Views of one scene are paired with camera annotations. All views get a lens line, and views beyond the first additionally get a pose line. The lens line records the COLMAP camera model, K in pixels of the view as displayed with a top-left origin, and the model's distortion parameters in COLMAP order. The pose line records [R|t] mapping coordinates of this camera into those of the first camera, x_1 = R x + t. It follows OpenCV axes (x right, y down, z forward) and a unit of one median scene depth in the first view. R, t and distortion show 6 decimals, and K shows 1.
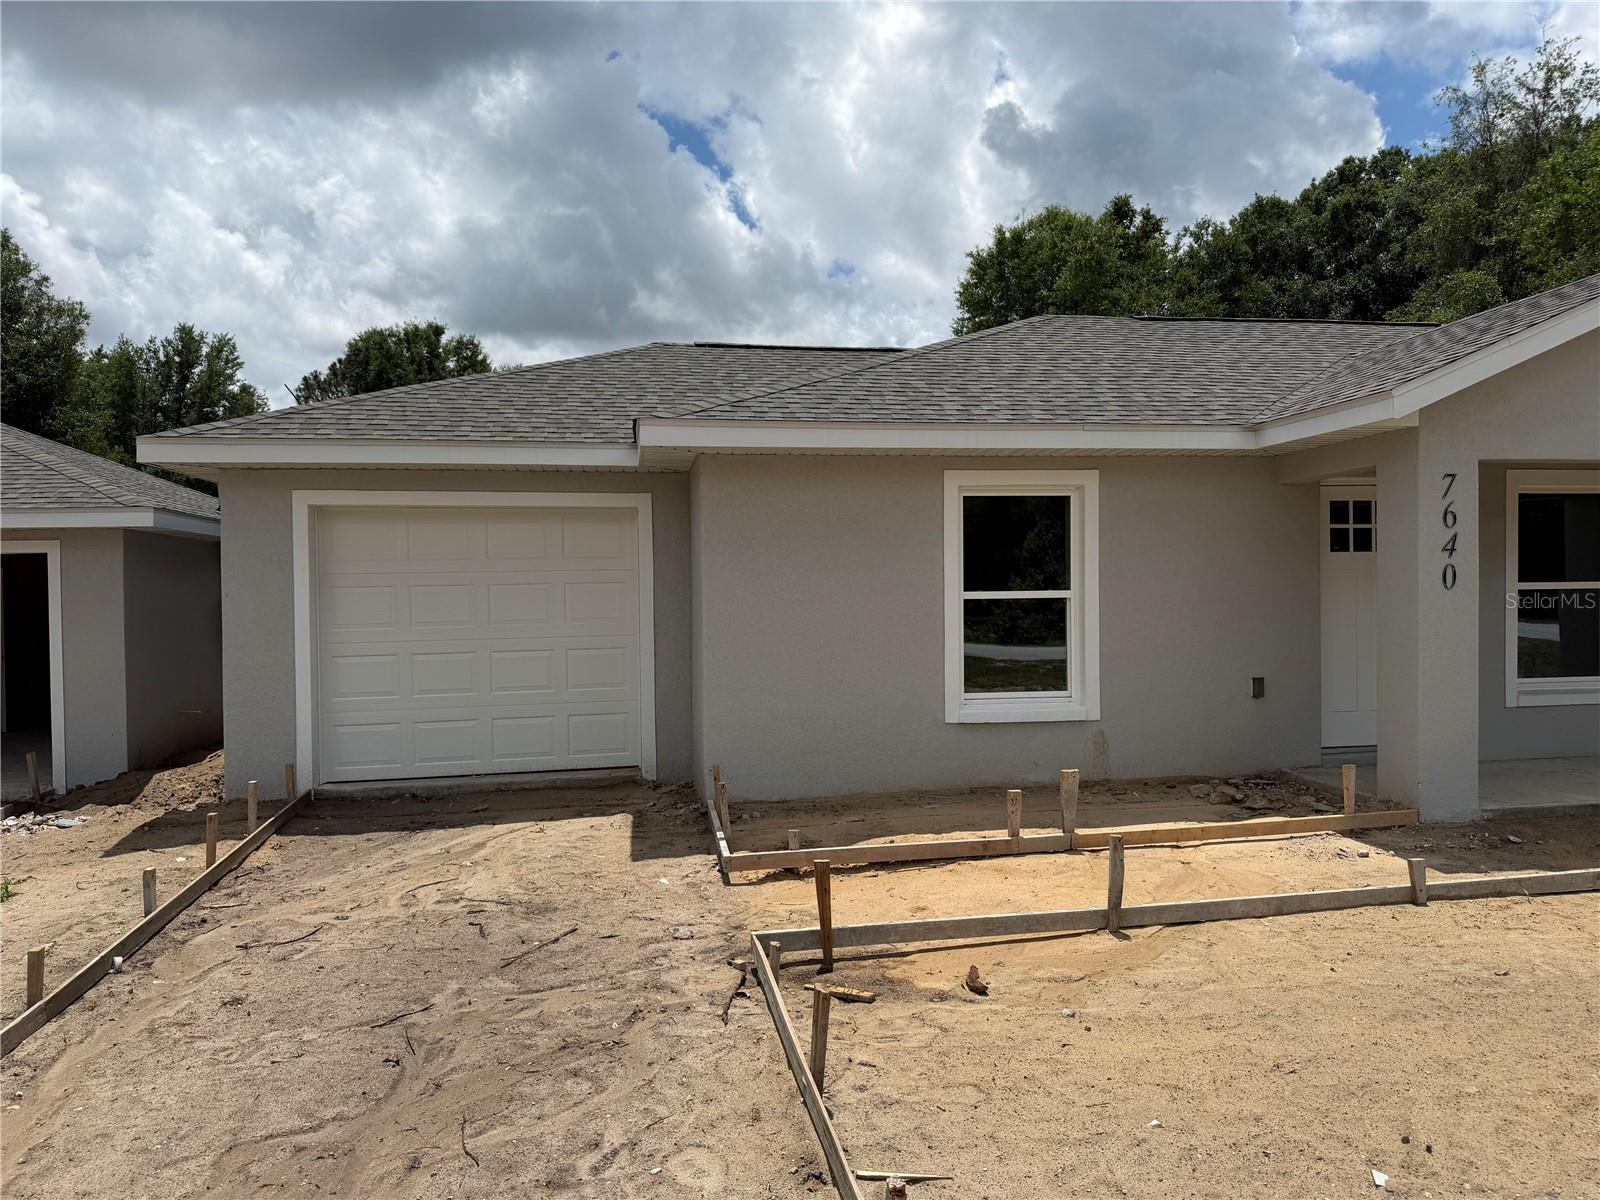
lens RADIAL K [[1104.6, 0, 796.0], [0, 1104.6, 595.6], [0, 0, 1]] dist [0.125771, -0.204257]
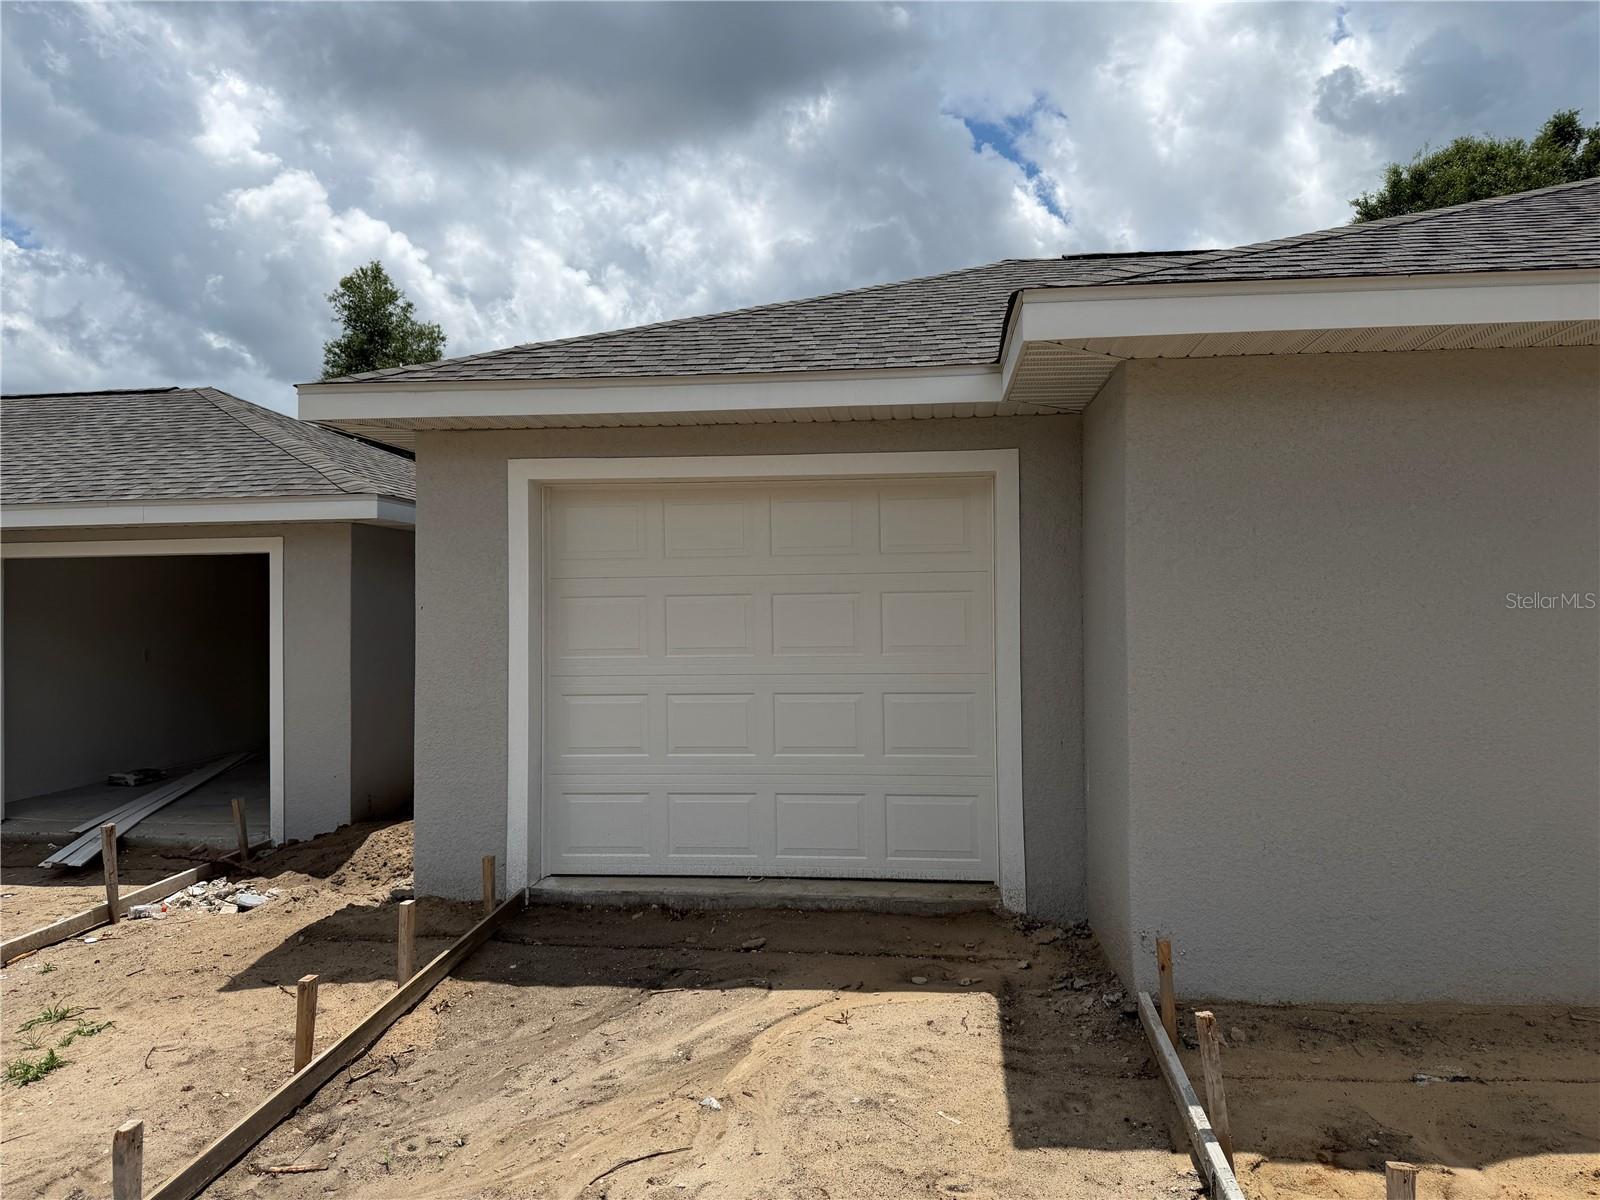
lens RADIAL K [[1104.6, 0, 796.0], [0, 1104.6, 595.6], [0, 0, 1]] dist [0.125771, -0.204257]
pose [[0.961441, 0.006324, -0.274939, -0.084409], [-0.008019, 0.999955, -0.005041, -0.006278], [0.274894, 0.007051, 0.961449, 0.390178]]
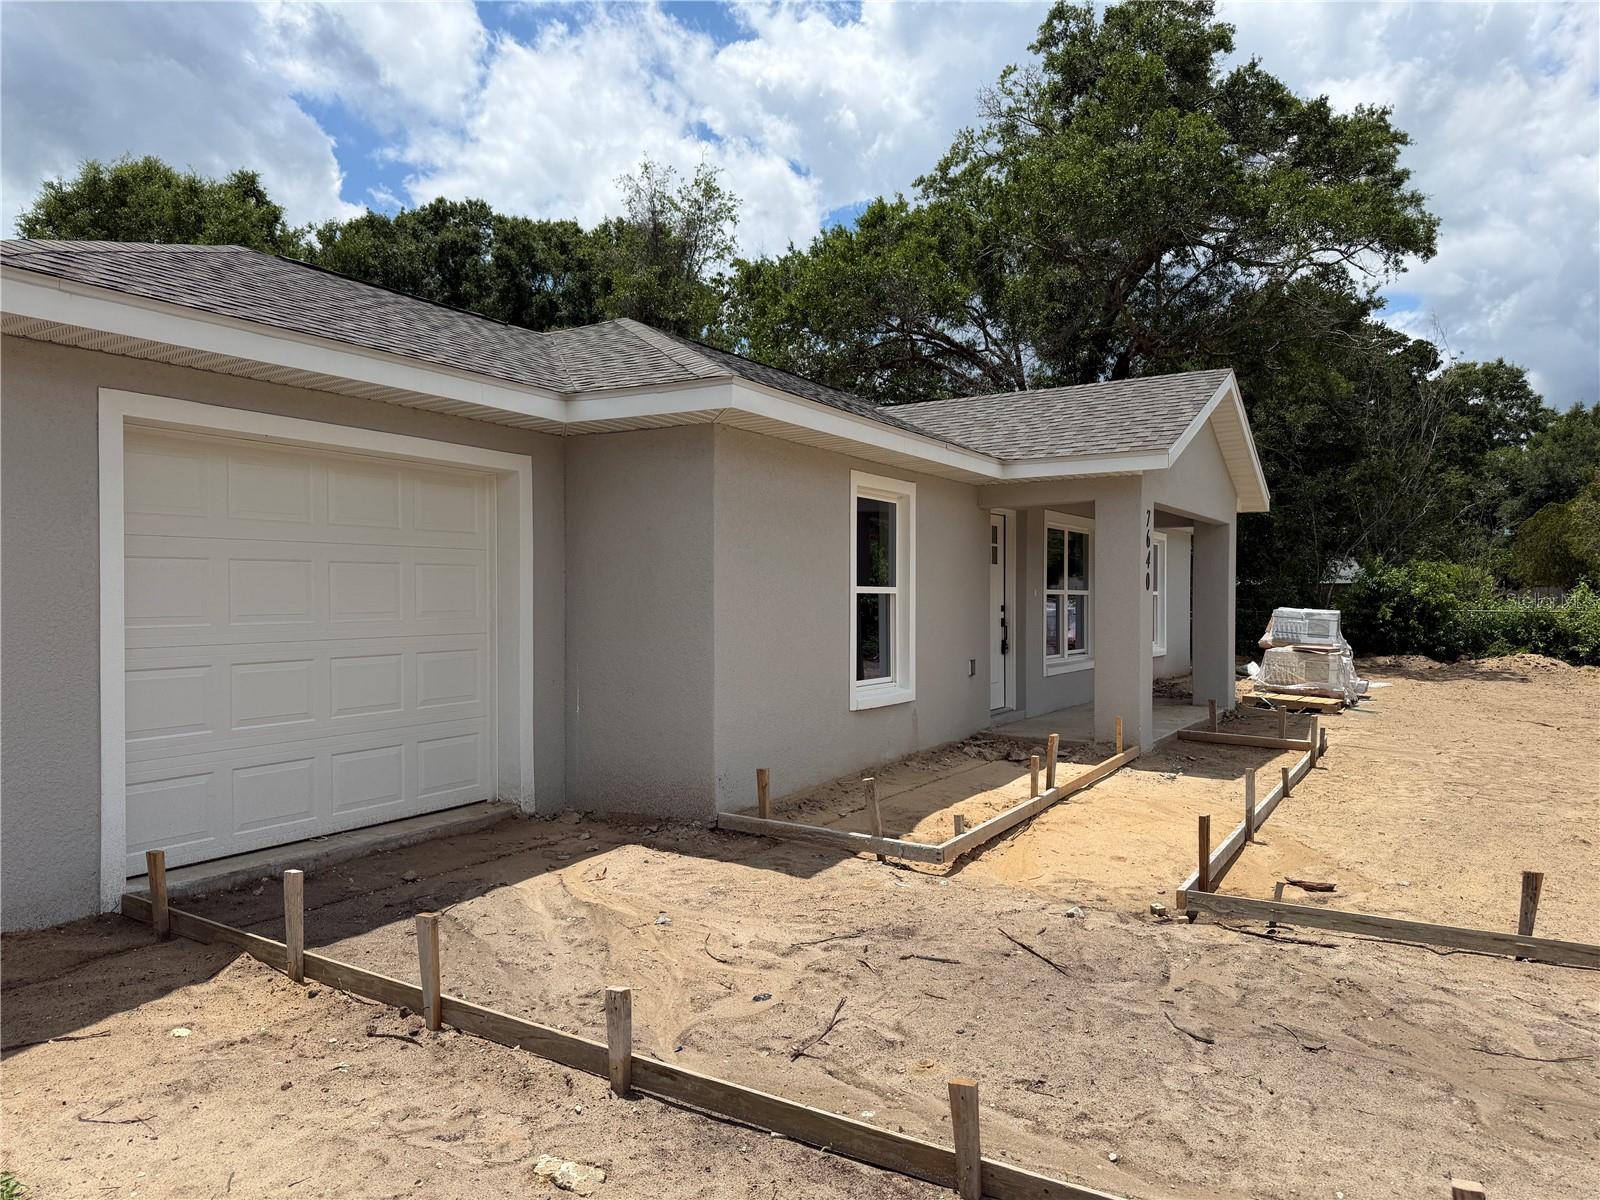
lens RADIAL K [[1104.6, 0, 796.0], [0, 1104.6, 595.6], [0, 0, 1]] dist [0.125771, -0.204257]
pose [[0.639932, 0.015904, 0.768267, -0.678368], [-0.006322, 0.999861, -0.015433, 0.021890], [-0.768406, 0.005019, 0.639943, 0.354974]]
